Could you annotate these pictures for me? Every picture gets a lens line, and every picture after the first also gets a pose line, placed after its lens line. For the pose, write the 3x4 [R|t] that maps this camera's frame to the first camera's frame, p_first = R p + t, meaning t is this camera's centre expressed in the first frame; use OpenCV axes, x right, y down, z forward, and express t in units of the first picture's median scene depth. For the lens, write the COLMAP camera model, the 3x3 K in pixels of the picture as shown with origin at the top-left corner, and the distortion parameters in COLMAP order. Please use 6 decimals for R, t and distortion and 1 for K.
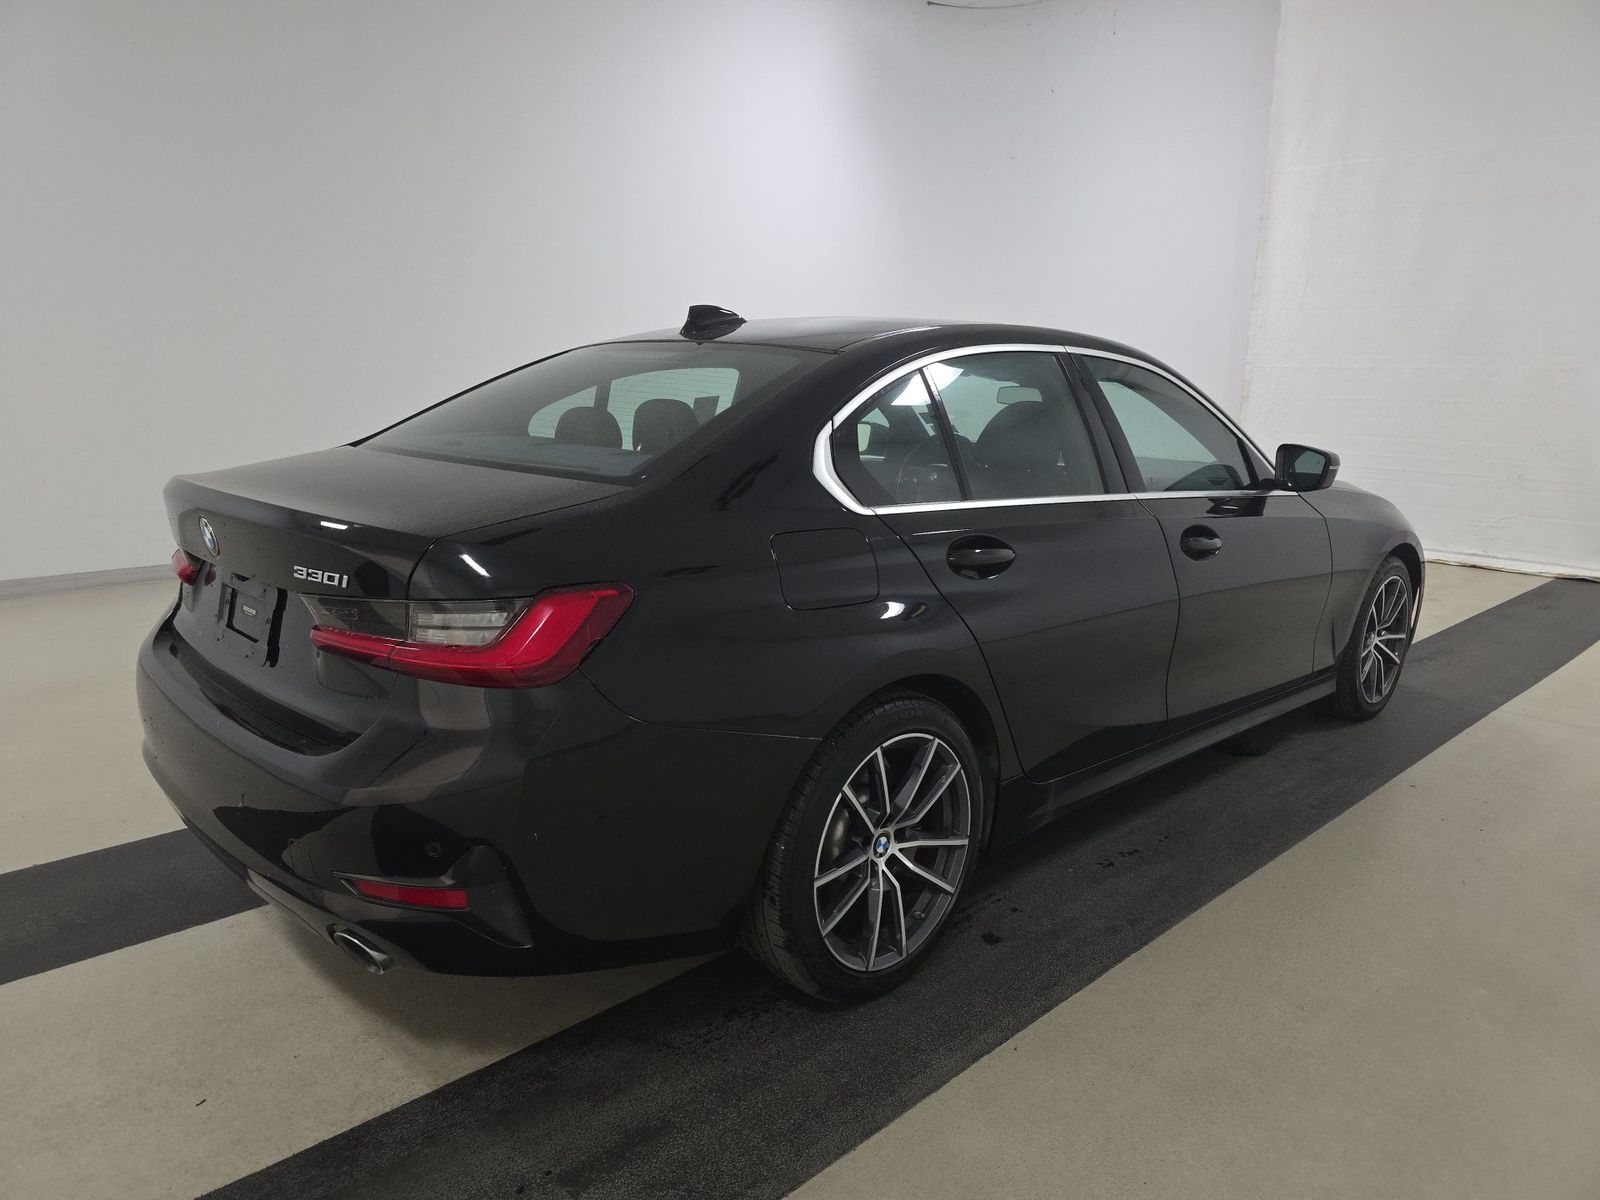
lens RADIAL K [[1072.2, 0, 790.5], [0, 1072.2, 600.7], [0, 0, 1]] dist [0.017245, -0.007962]
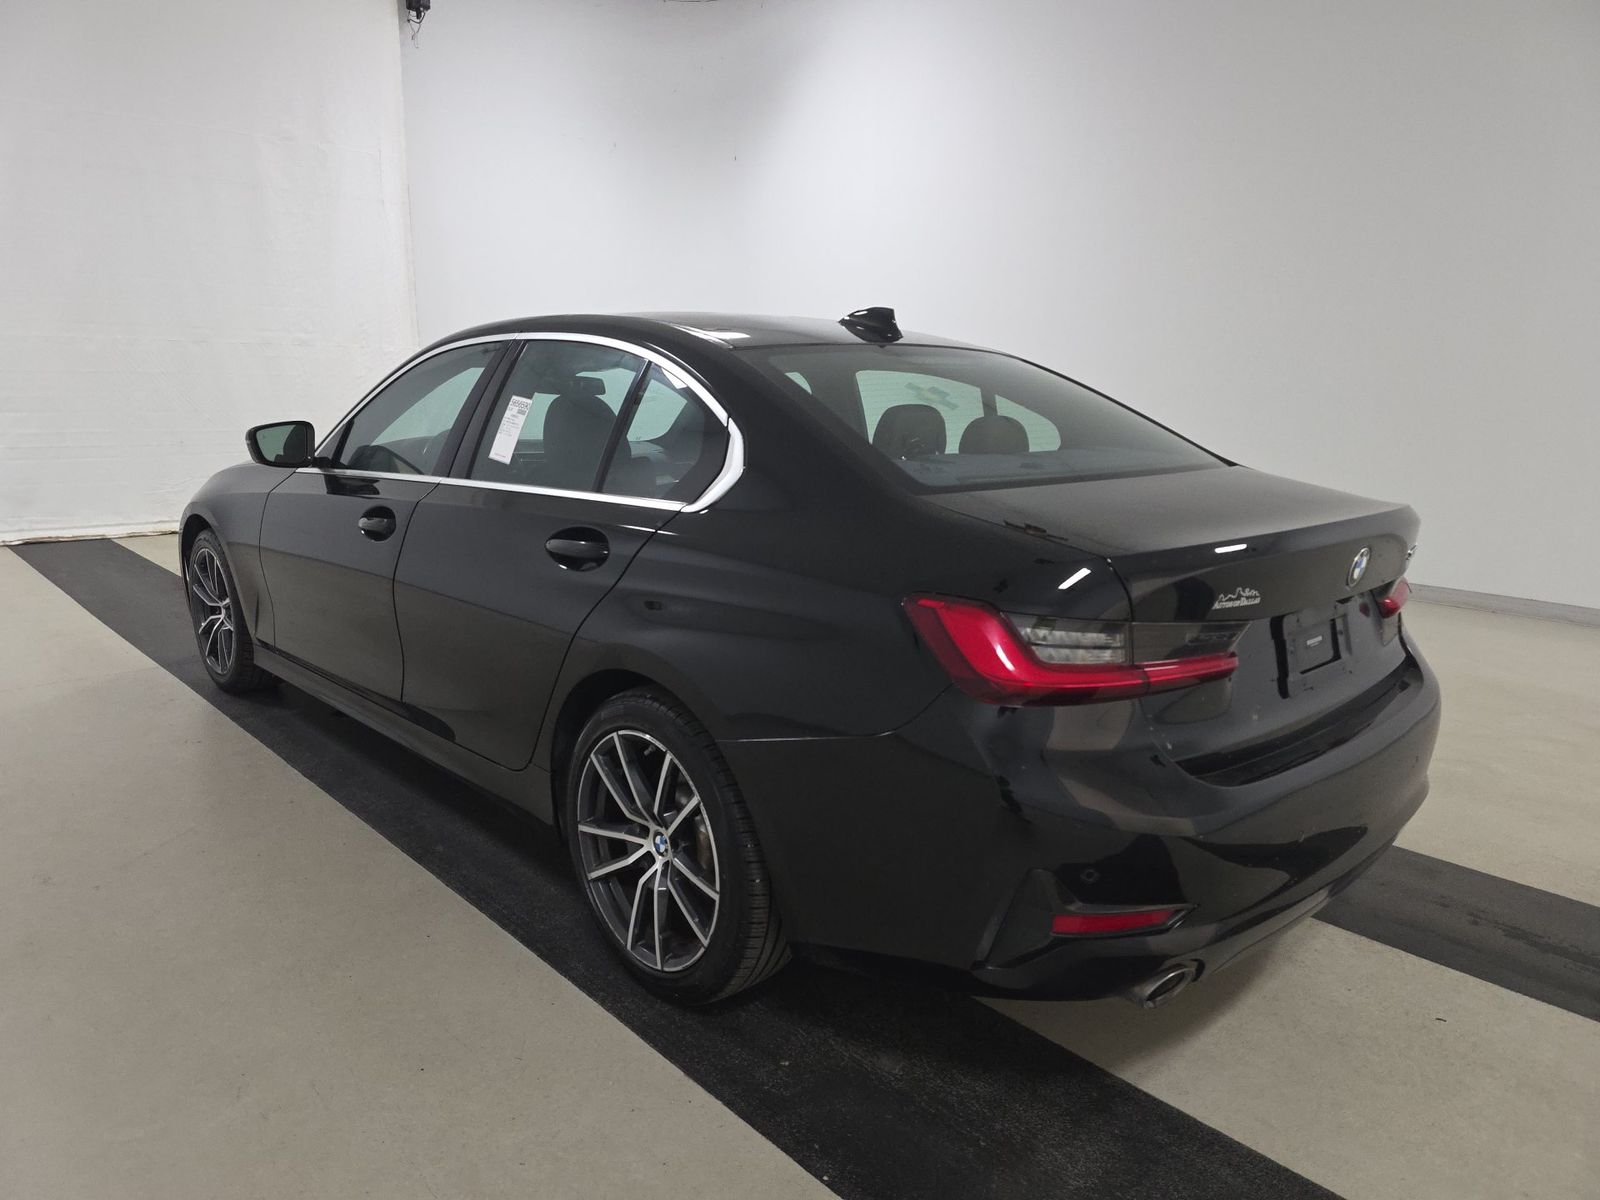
lens RADIAL K [[1072.2, 0, 799.5], [0, 1072.2, 601.0], [0, 0, 1]] dist [0.017245, -0.007962]
pose [[0.007913, -0.217284, 0.976076, -1.562583], [0.177102, 0.960981, 0.212488, -0.337681], [-0.984161, 0.171184, 0.046086, 1.518807]]
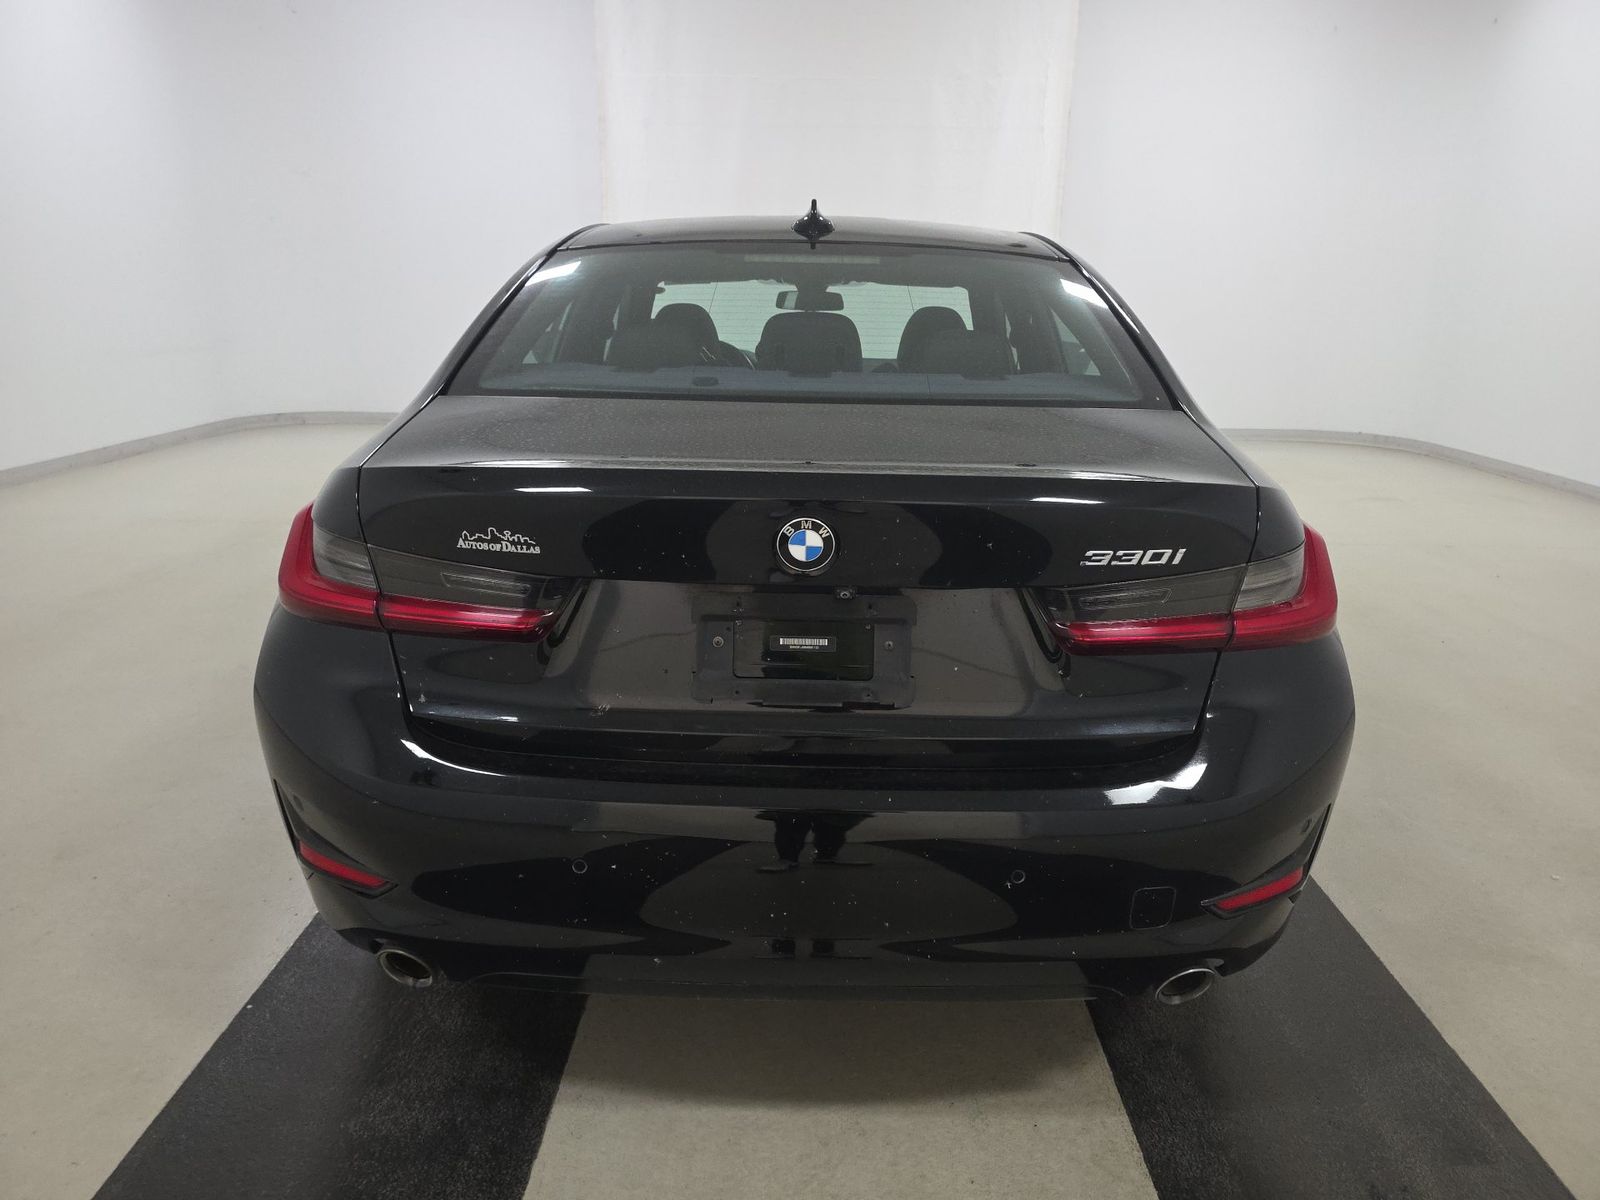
lens RADIAL K [[1072.2, 0, 806.6], [0, 1072.2, 596.6], [0, 0, 1]] dist [0.017245, -0.007962]
pose [[0.697475, -0.195052, 0.689553, -1.043501], [0.132241, 0.980752, 0.143662, -0.125528], [-0.704301, -0.009014, 0.709844, 0.560510]]
